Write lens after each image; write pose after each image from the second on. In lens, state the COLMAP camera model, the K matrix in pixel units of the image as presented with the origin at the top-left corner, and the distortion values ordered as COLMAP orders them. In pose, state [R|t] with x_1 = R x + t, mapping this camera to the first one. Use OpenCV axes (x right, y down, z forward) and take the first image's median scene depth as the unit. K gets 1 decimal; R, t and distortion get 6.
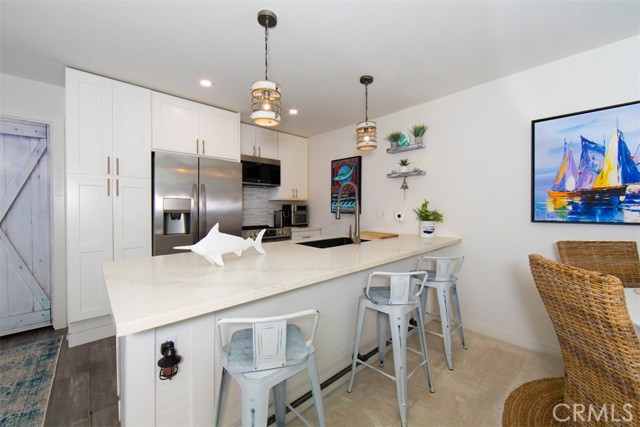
lens RADIAL K [[250.6, 0, 317.7], [0, 250.6, 210.2], [0, 0, 1]] dist [-0.001605, -0.000249]
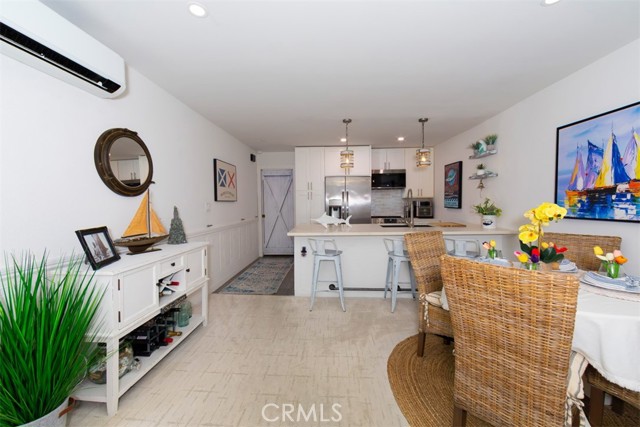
lens RADIAL K [[250.6, 0, 317.7], [0, 250.6, 210.2], [0, 0, 1]] dist [-0.001605, -0.000249]
pose [[0.697652, 0.015560, -0.716268, 0.960743], [0.003803, 0.999670, 0.025421, -0.020102], [0.716427, -0.020459, 0.697362, -0.595470]]
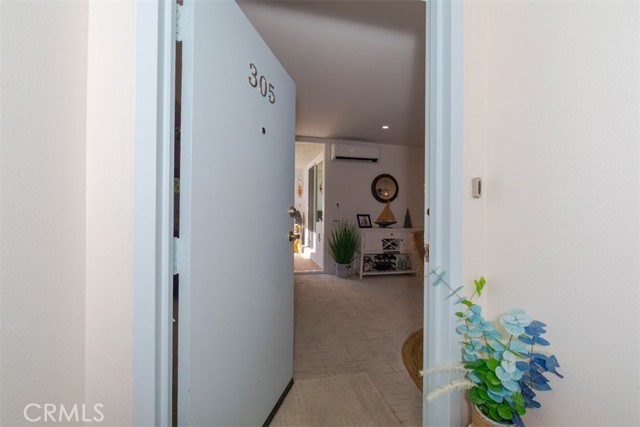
lens RADIAL K [[262.1, 0, 318.2], [0, 262.1, 211.6], [0, 0, 1]] dist [-0.001625, -0.000264]
pose [[-0.476048, -0.007507, -0.879387, 2.129237], [-0.022637, 0.999737, 0.003720, 0.029702], [0.879128, 0.021677, -0.476093, 0.195067]]
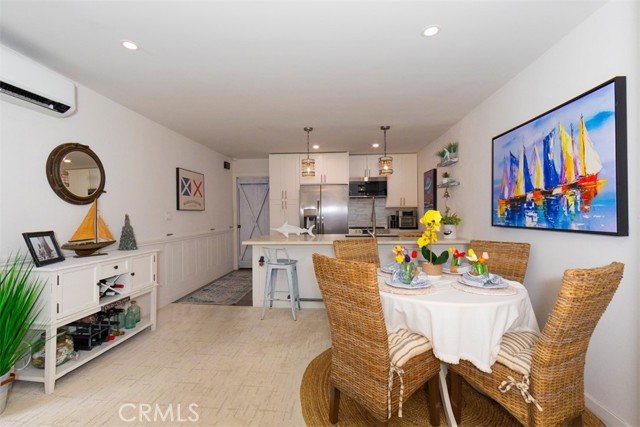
lens RADIAL K [[288.9, 0, 317.7], [0, 288.9, 214.1], [0, 0, 1]] dist [-0.002056, -0.000447]
pose [[0.673542, -0.003313, -0.739141, 1.357494], [0.001825, 0.999994, -0.002819, -0.005843], [0.739146, 0.000549, 0.673545, -0.512169]]
